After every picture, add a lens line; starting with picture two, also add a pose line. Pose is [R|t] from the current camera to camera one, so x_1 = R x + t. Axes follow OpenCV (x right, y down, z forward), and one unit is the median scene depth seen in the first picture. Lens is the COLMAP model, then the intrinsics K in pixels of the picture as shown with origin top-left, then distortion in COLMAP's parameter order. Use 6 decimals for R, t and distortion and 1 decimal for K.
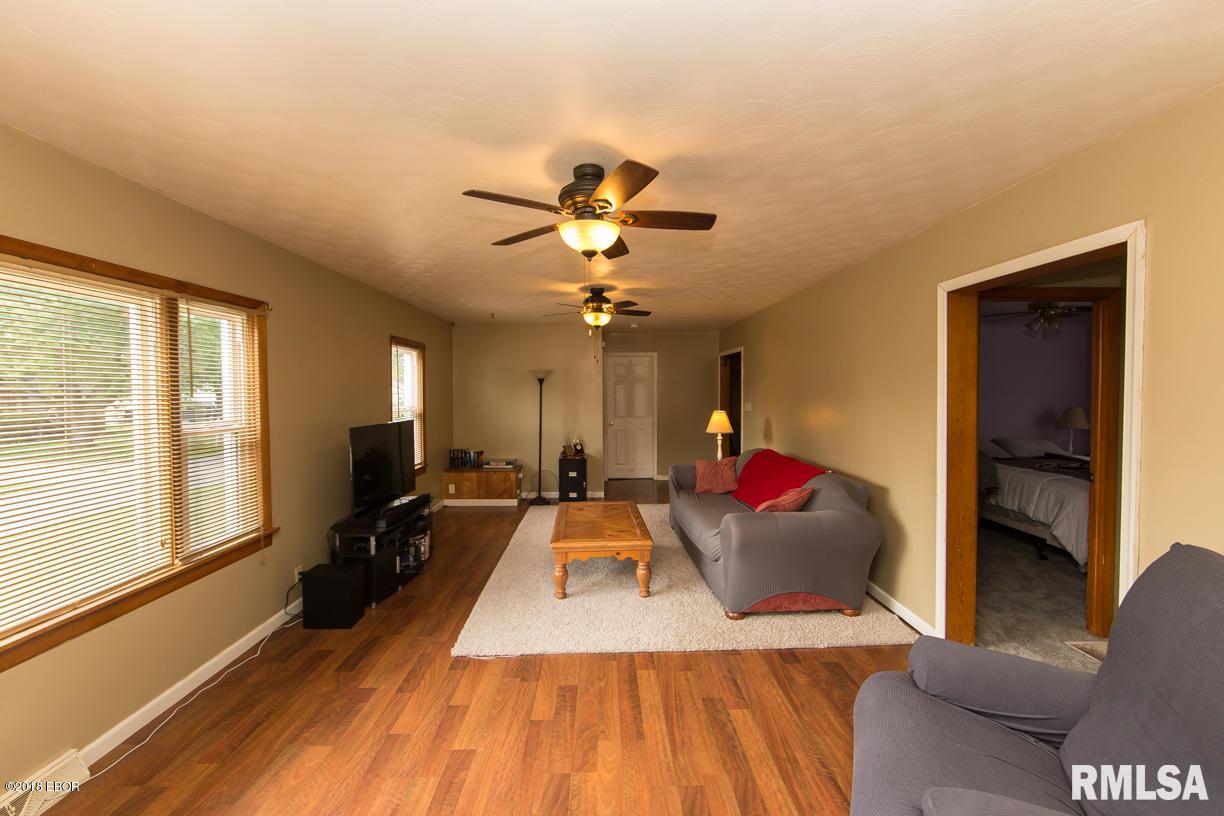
lens RADIAL K [[494.7, 0, 617.0], [0, 494.7, 402.0], [0, 0, 1]] dist [0.002978, 0.000831]
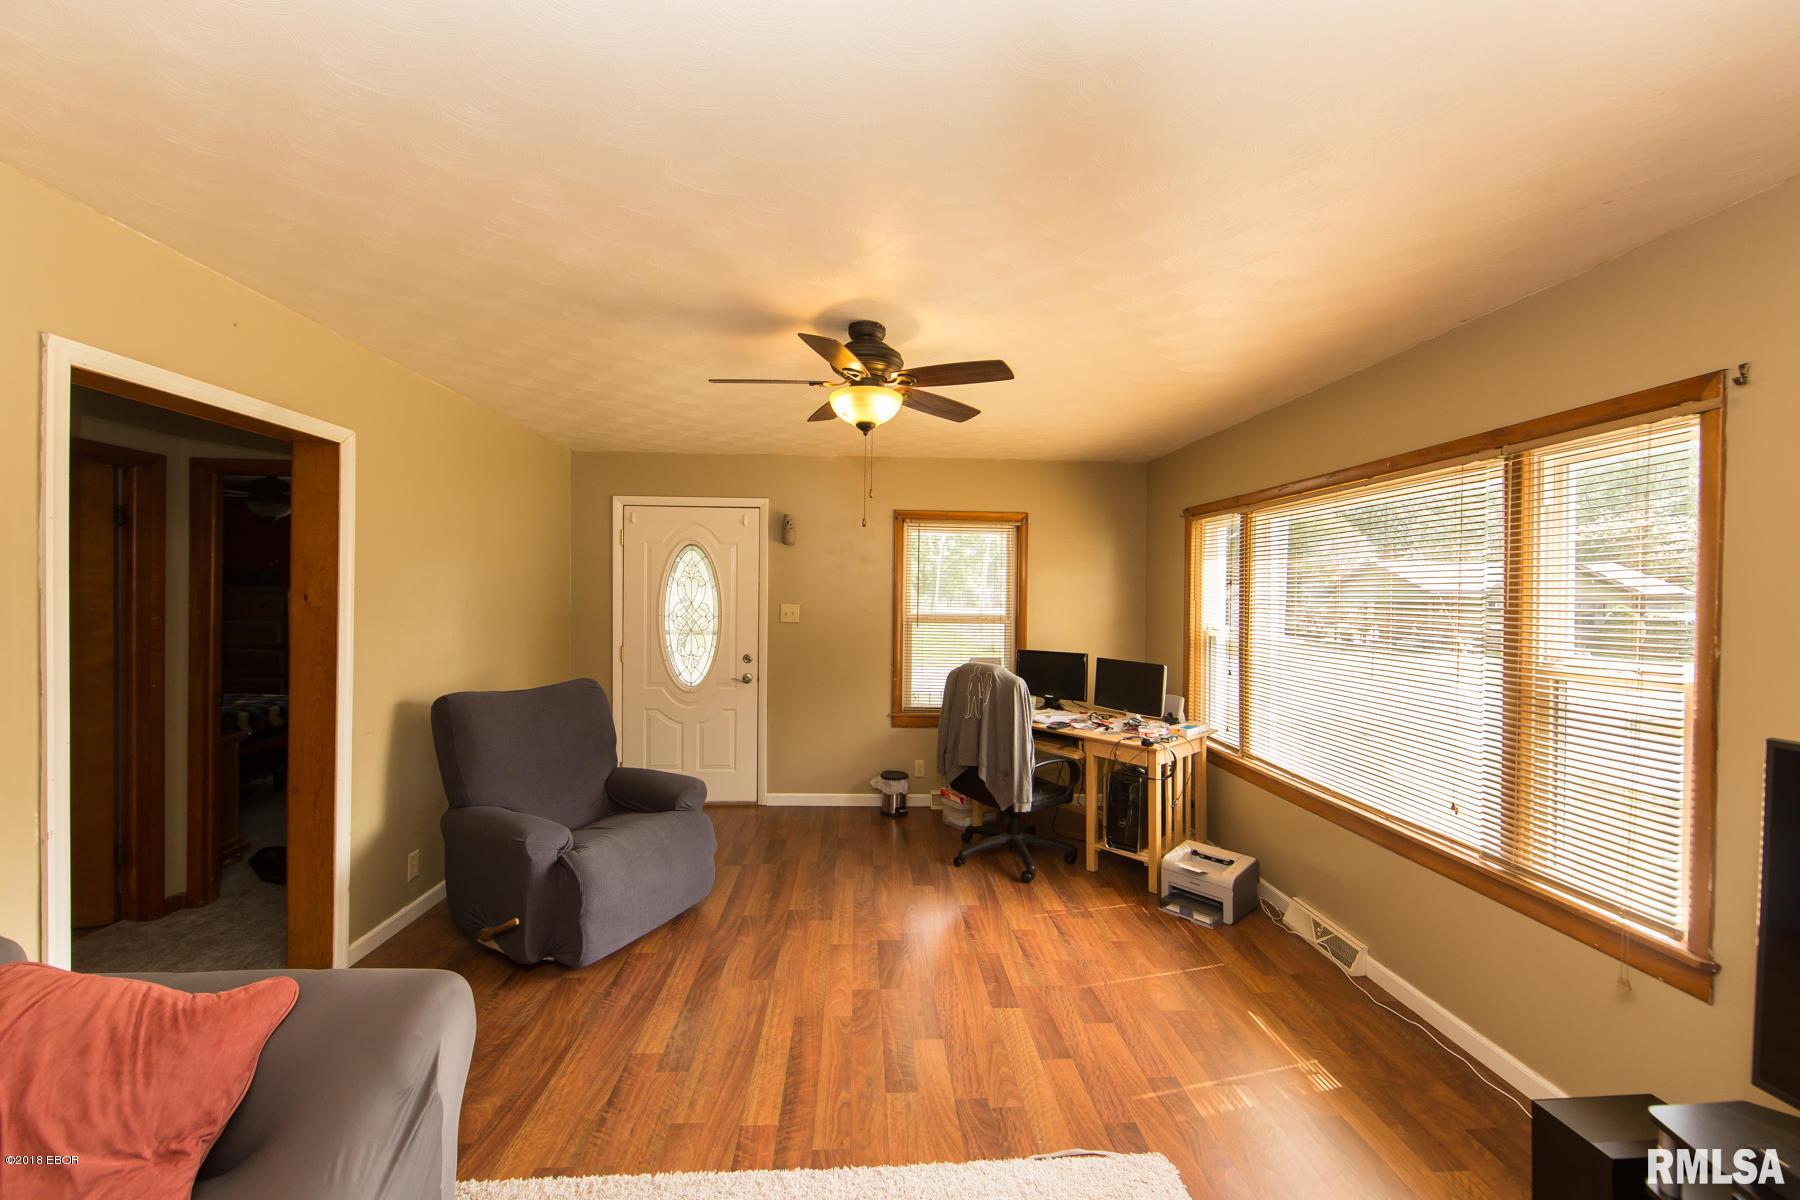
lens RADIAL K [[727.5, 0, 895.2], [0, 727.5, 597.0], [0, 0, 1]] dist [0.002978, 0.000831]
pose [[-0.999775, -0.007197, -0.019954, -0.073787], [-0.007880, 0.999377, 0.034391, -0.051144], [0.019694, 0.034541, -0.999209, 1.969965]]
